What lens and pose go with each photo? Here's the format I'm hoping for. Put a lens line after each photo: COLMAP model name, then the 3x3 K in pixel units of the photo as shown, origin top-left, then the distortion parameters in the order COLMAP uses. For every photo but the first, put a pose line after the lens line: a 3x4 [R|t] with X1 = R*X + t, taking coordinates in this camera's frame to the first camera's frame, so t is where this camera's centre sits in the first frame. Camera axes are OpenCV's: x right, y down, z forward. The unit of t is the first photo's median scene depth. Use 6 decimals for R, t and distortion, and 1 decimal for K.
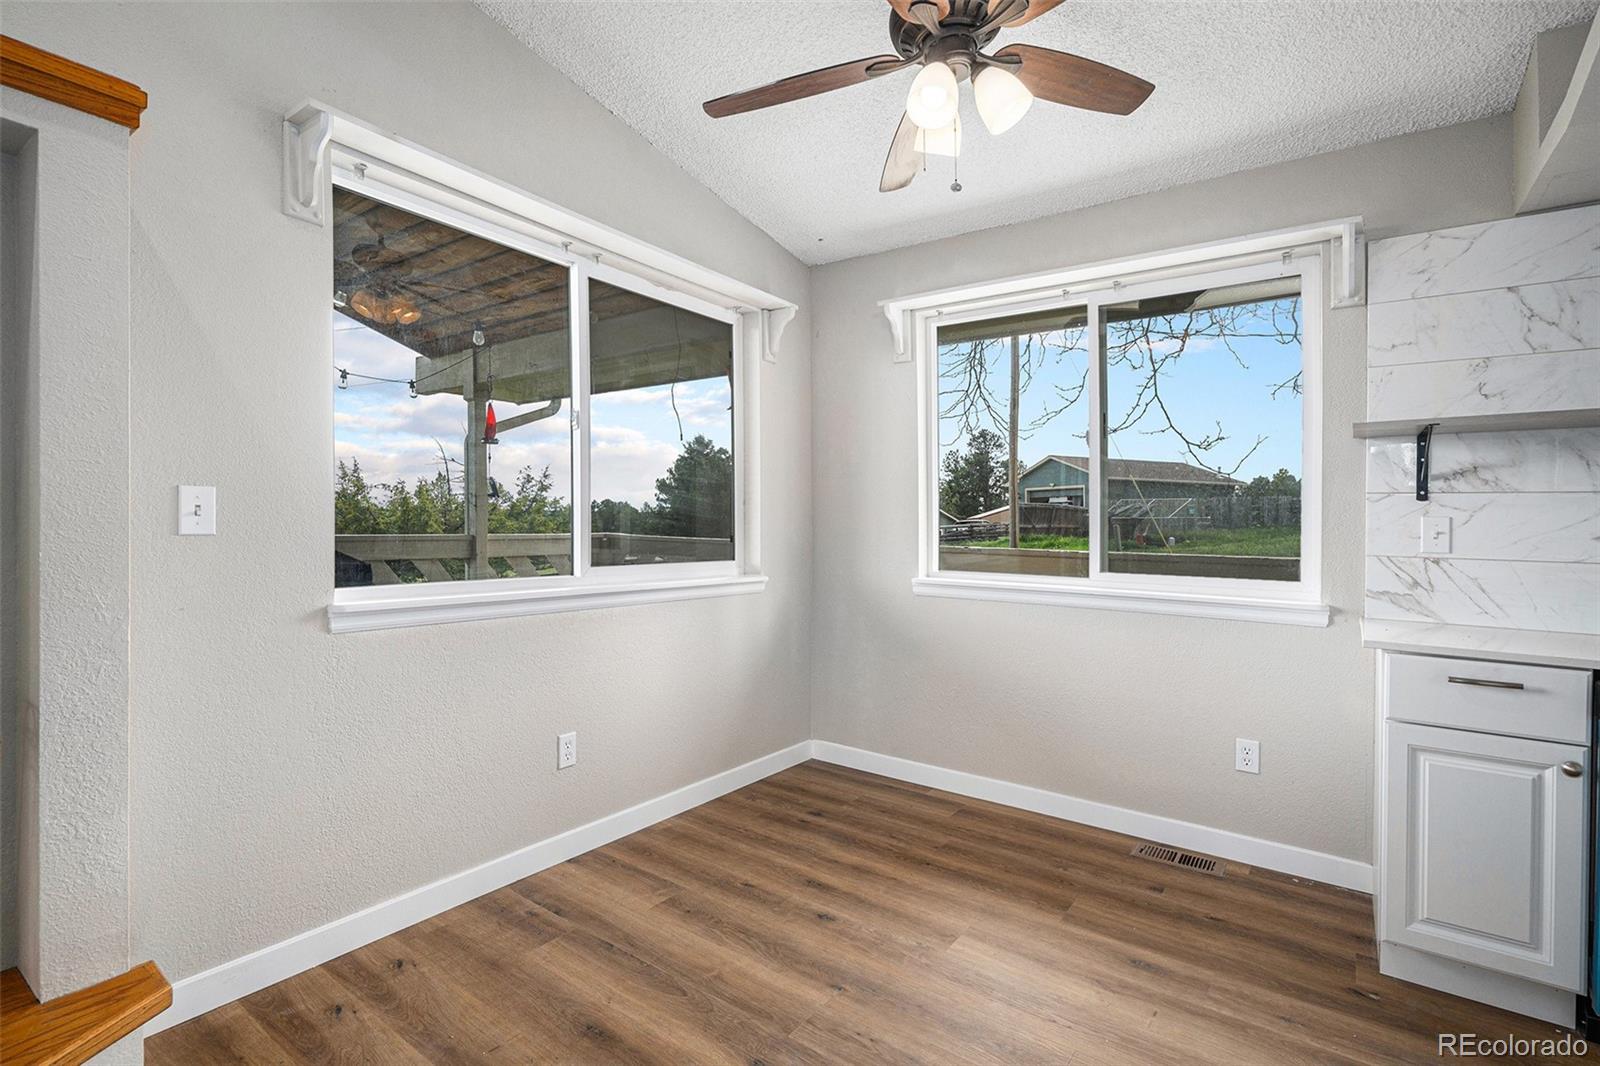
lens RADIAL K [[756.1, 0, 789.0], [0, 756.1, 529.5], [0, 0, 1]] dist [0.008978, -0.003456]
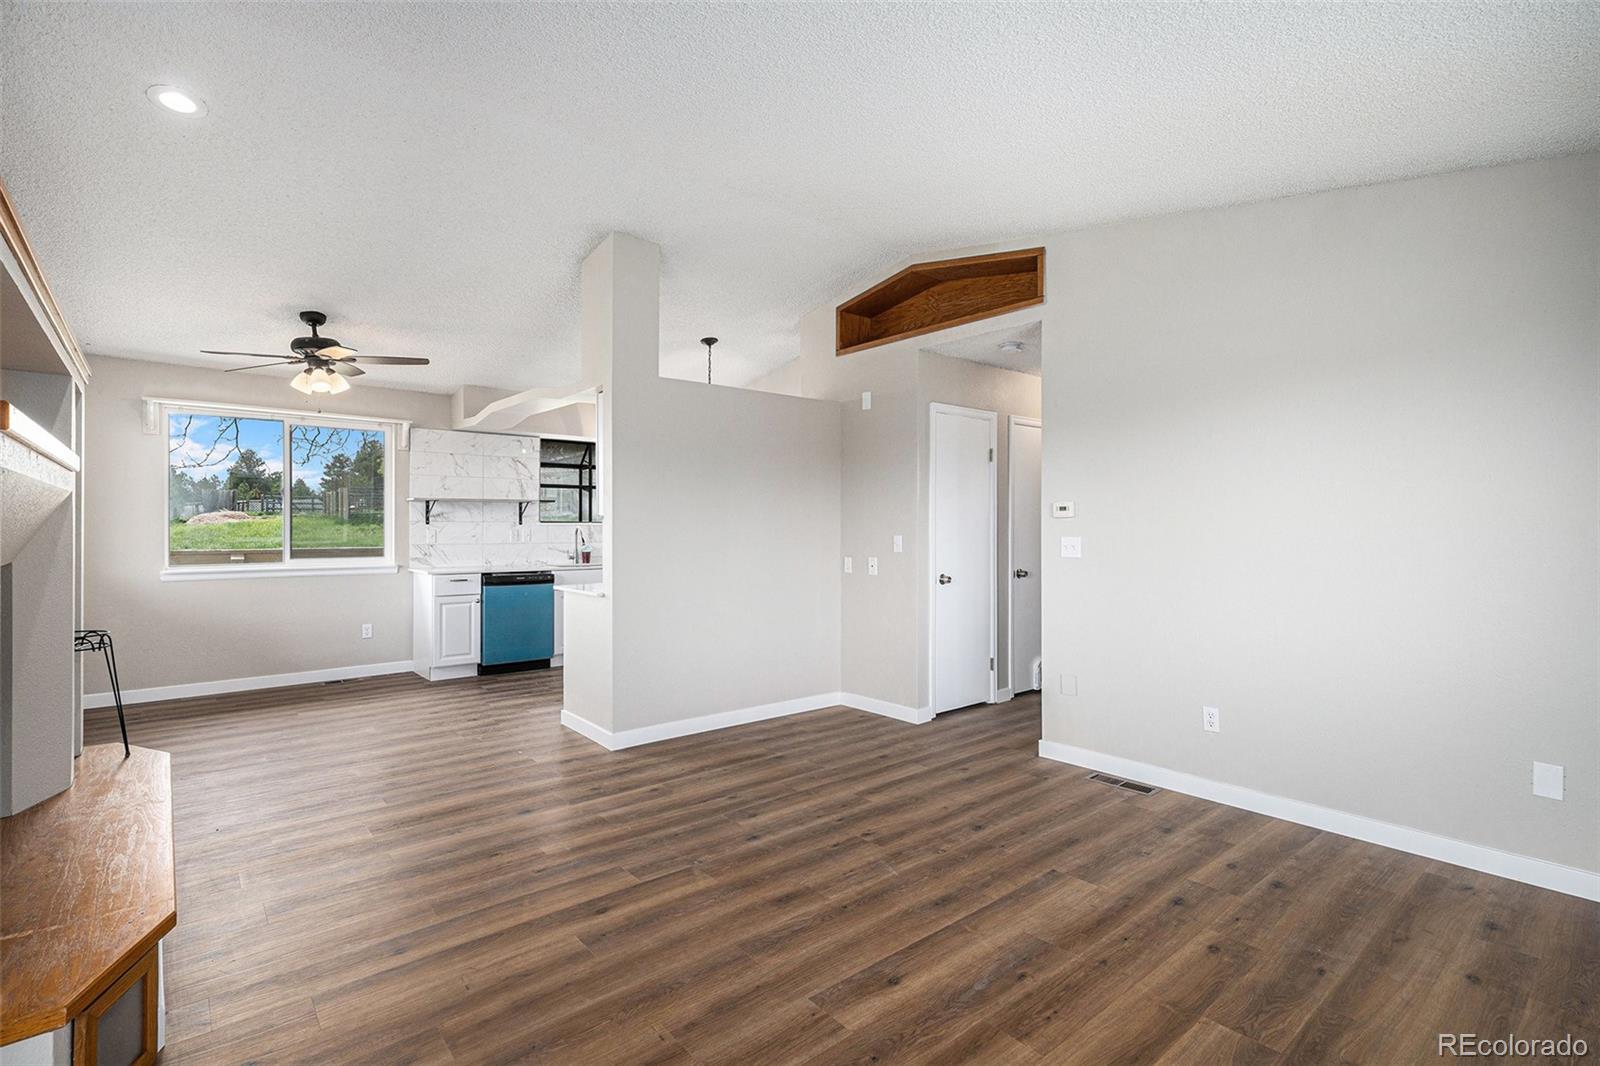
lens RADIAL K [[756.1, 0, 810.6], [0, 756.1, 515.9], [0, 0, 1]] dist [0.008978, -0.003456]
pose [[0.221049, -0.002332, 0.975260, -1.551873], [0.003741, 0.999992, 0.001543, -0.066980], [-0.975256, 0.003308, 0.221056, -0.978712]]
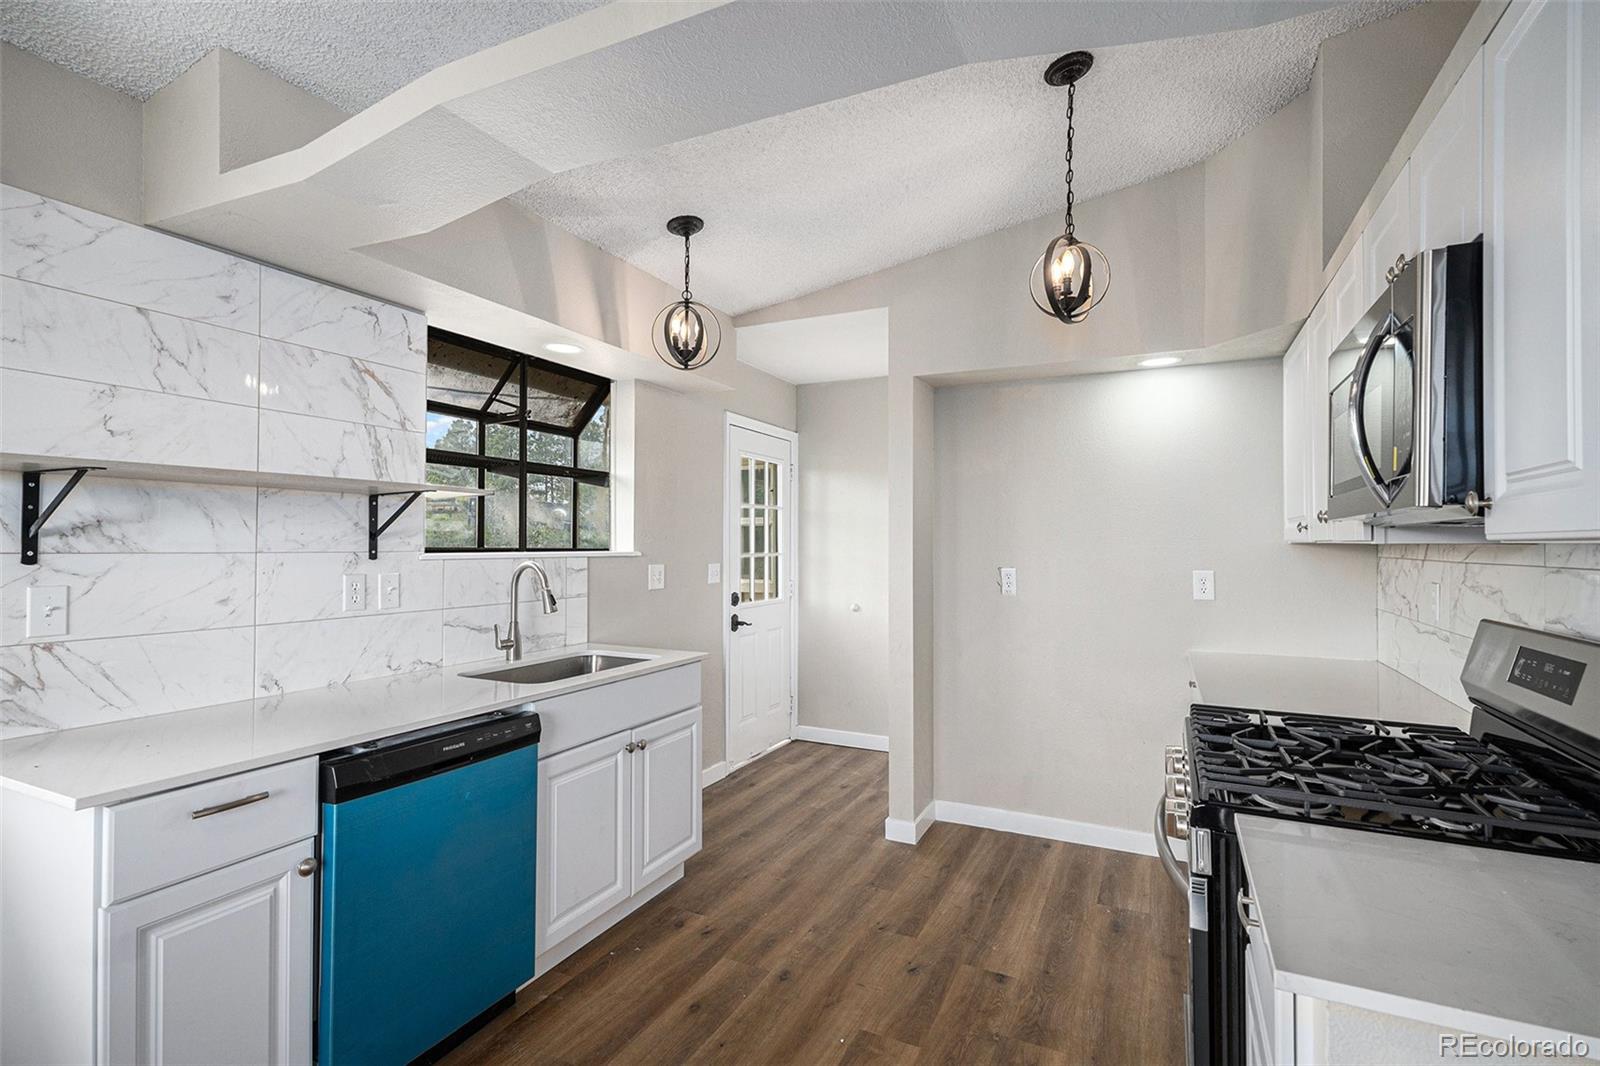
lens RADIAL K [[756.1, 0, 795.8], [0, 756.1, 523.1], [0, 0, 1]] dist [0.008978, -0.003456]
pose [[-0.167678, 0.013826, 0.985745, 0.006138], [-0.000034, 0.999902, -0.014030, -0.065911], [-0.985842, -0.002386, -0.167661, 0.402190]]
